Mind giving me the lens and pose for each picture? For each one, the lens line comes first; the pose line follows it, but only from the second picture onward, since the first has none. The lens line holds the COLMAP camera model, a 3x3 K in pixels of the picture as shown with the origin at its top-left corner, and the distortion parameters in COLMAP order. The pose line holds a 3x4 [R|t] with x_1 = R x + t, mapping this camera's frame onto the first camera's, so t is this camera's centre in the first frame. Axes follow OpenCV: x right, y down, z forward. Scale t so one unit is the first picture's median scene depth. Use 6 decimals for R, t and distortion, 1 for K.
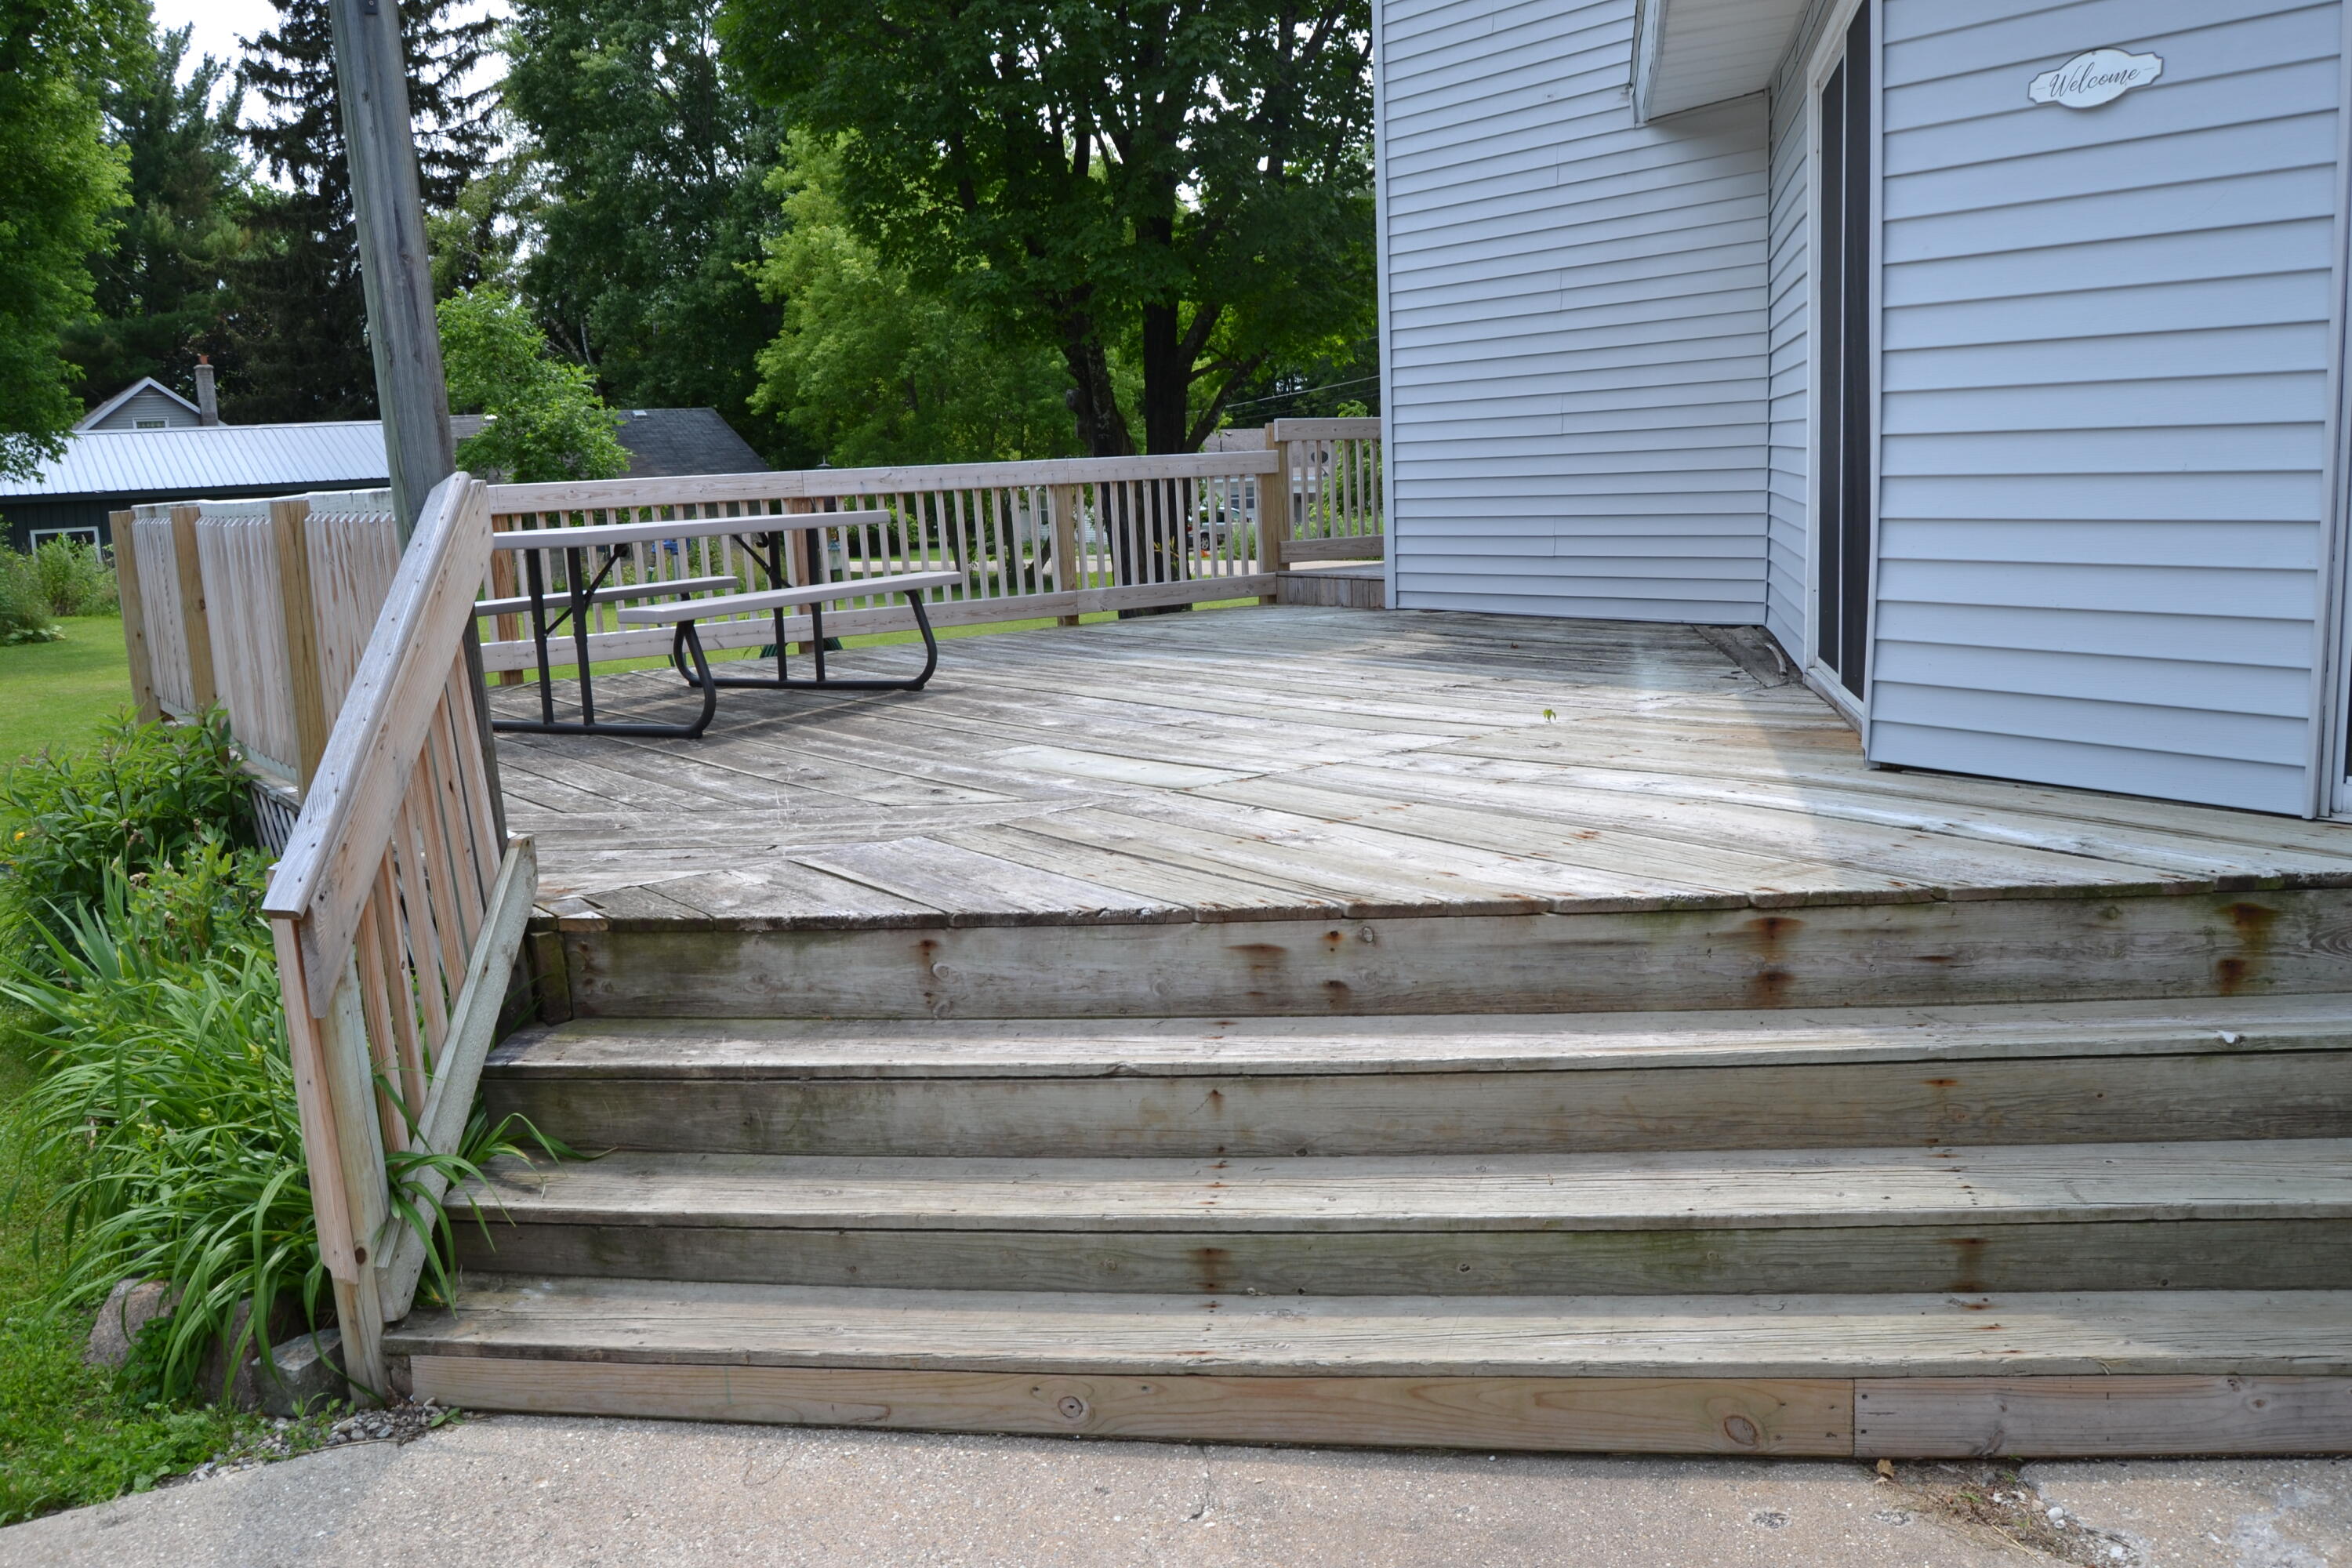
lens RADIAL K [[1868.0, 0, 1176.0], [0, 1868.0, 784.0], [0, 0, 1]] dist [-0.098837, 0.042843]
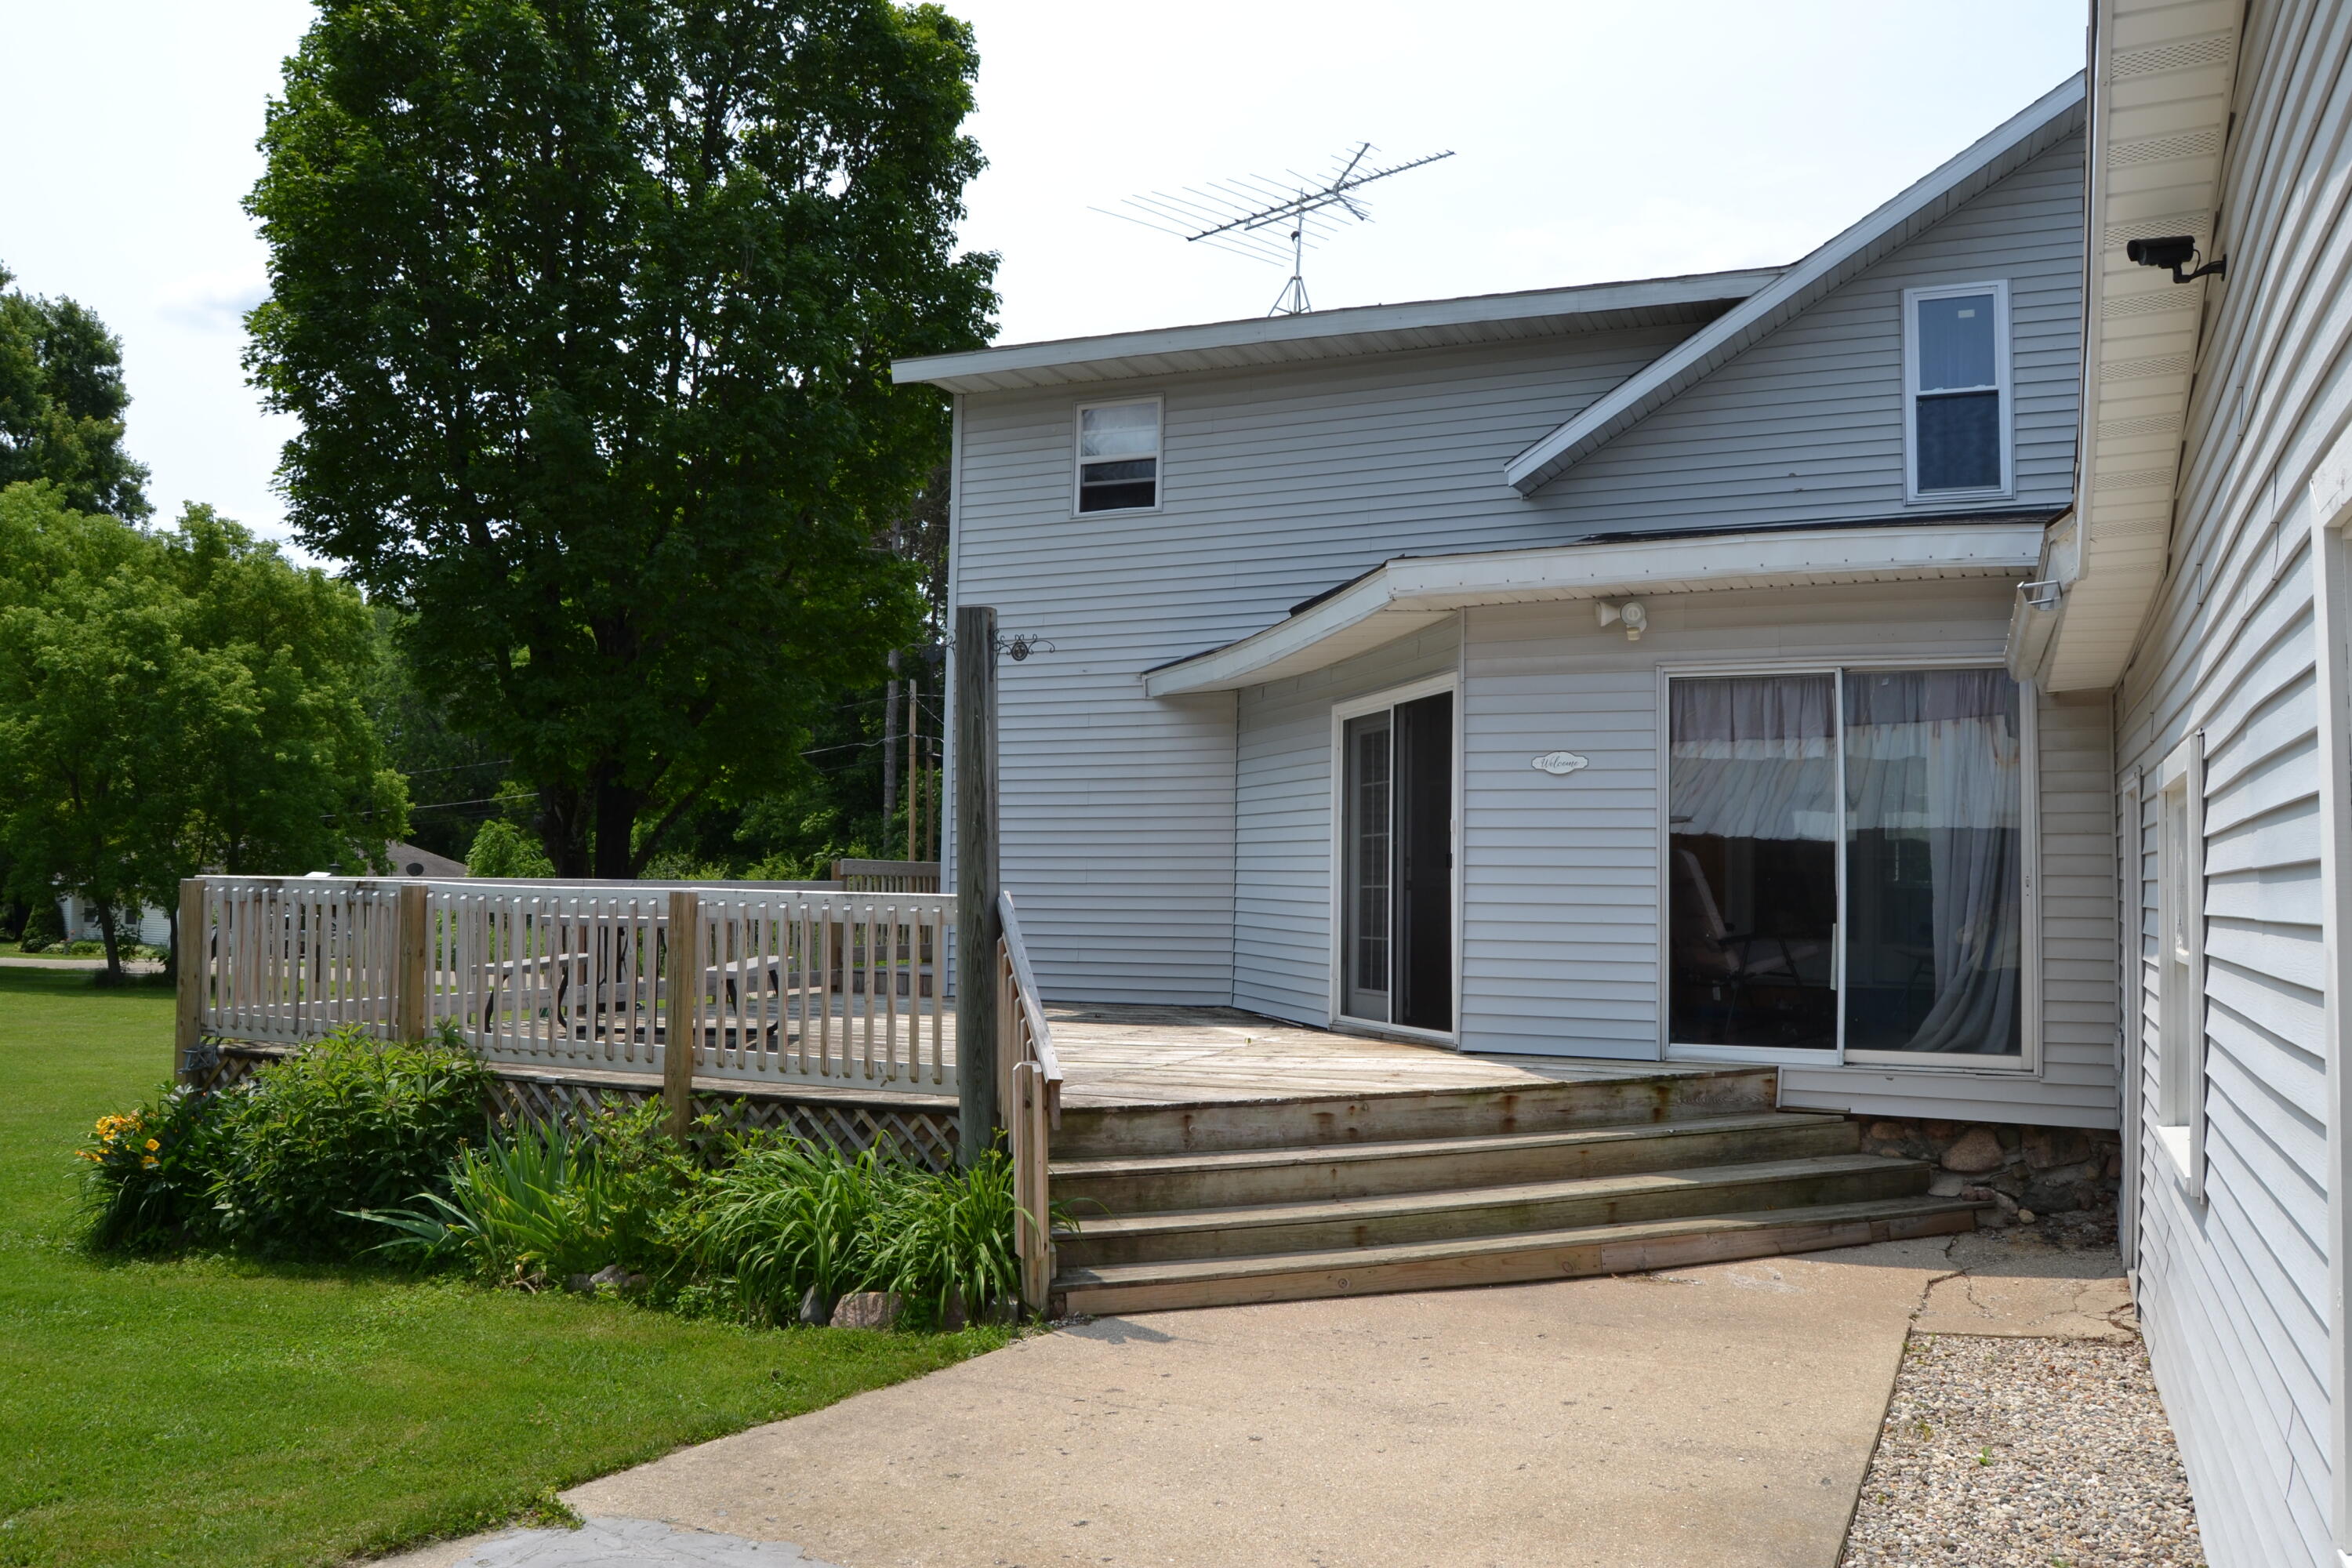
lens RADIAL K [[1855.5, 0, 1176.0], [0, 1855.5, 784.0], [0, 0, 1]] dist [-0.098193, 0.037190]
pose [[0.866143, 0.079812, 0.493383, -1.341496], [0.034514, 0.975259, -0.218352, 0.192330], [-0.498603, 0.206153, 0.841960, -0.967332]]
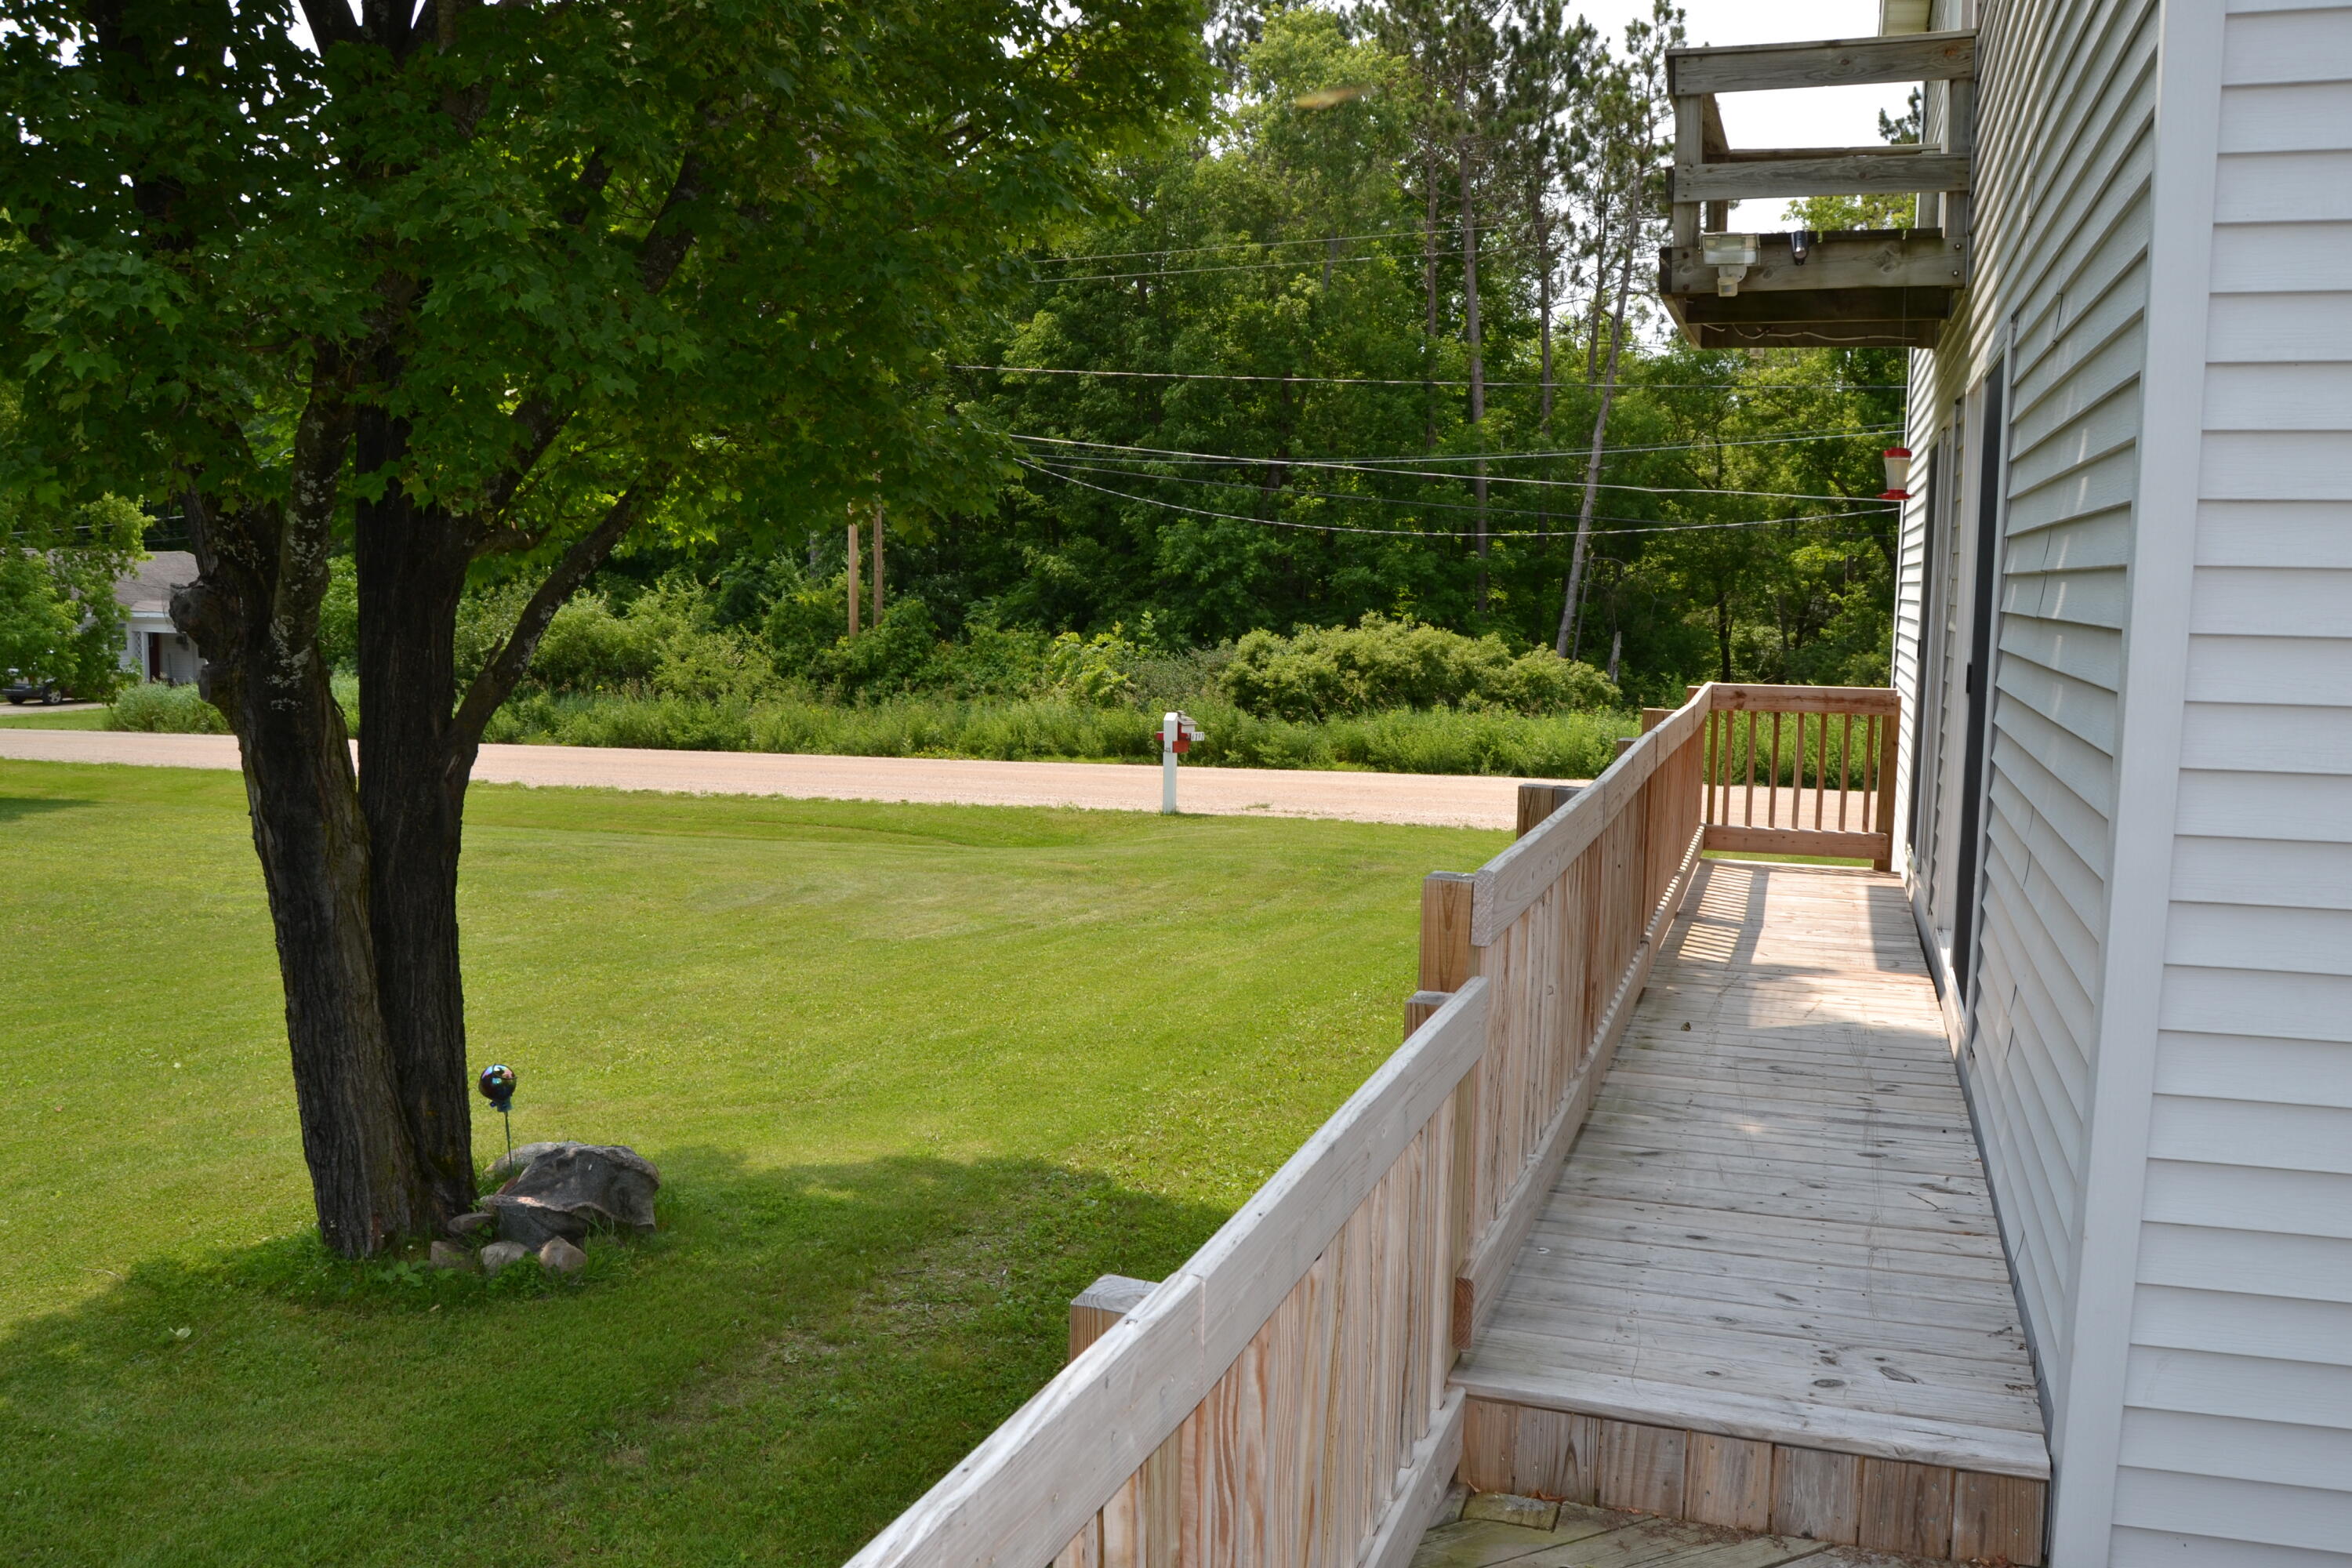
lens RADIAL K [[1855.5, 0, 1176.0], [0, 1855.5, 784.0], [0, 0, 1]] dist [-0.098193, 0.037190]
pose [[0.826828, -0.011885, 0.562329, -0.474906], [0.050545, 0.997302, -0.053241, -0.628982], [-0.560179, 0.072445, 0.825198, 2.542945]]
